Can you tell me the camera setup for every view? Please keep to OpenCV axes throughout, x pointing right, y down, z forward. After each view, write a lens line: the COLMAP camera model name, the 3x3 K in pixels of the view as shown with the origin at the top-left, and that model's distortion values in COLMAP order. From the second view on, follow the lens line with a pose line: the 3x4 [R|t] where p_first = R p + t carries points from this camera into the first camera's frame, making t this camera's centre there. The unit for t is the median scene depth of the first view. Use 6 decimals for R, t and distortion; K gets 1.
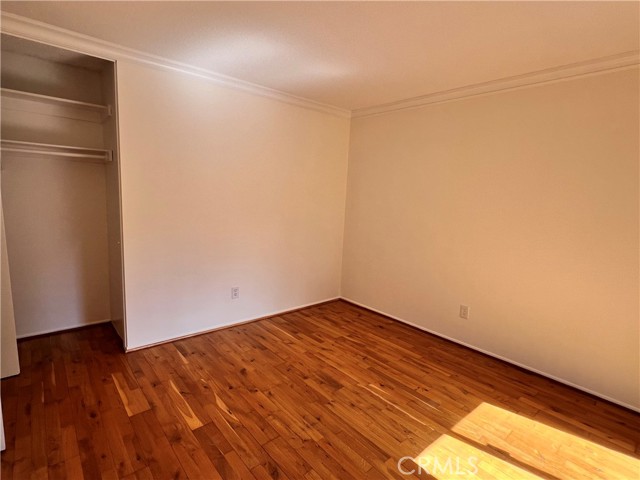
lens RADIAL K [[325.0, 0, 319.6], [0, 325.0, 240.1], [0, 0, 1]] dist [-0.004276, 0.002848]
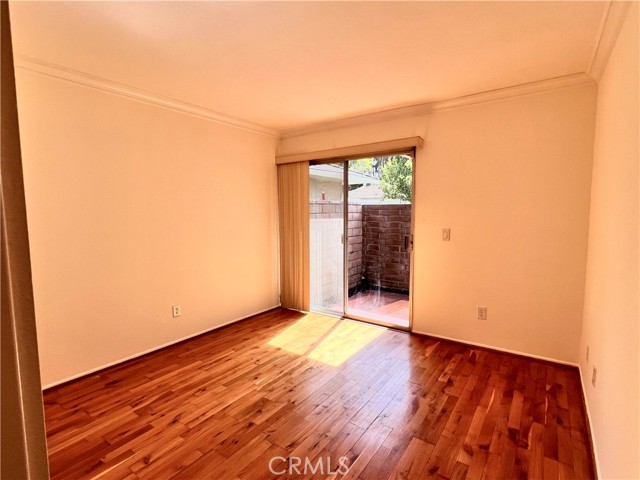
lens RADIAL K [[325.0, 0, 319.7], [0, 325.0, 240.1], [0, 0, 1]] dist [-0.004276, 0.002848]
pose [[-0.238869, -0.132362, 0.961989, -0.703817], [0.128116, 0.977711, 0.166338, -0.130282], [-0.962563, 0.162979, -0.216587, 0.803189]]
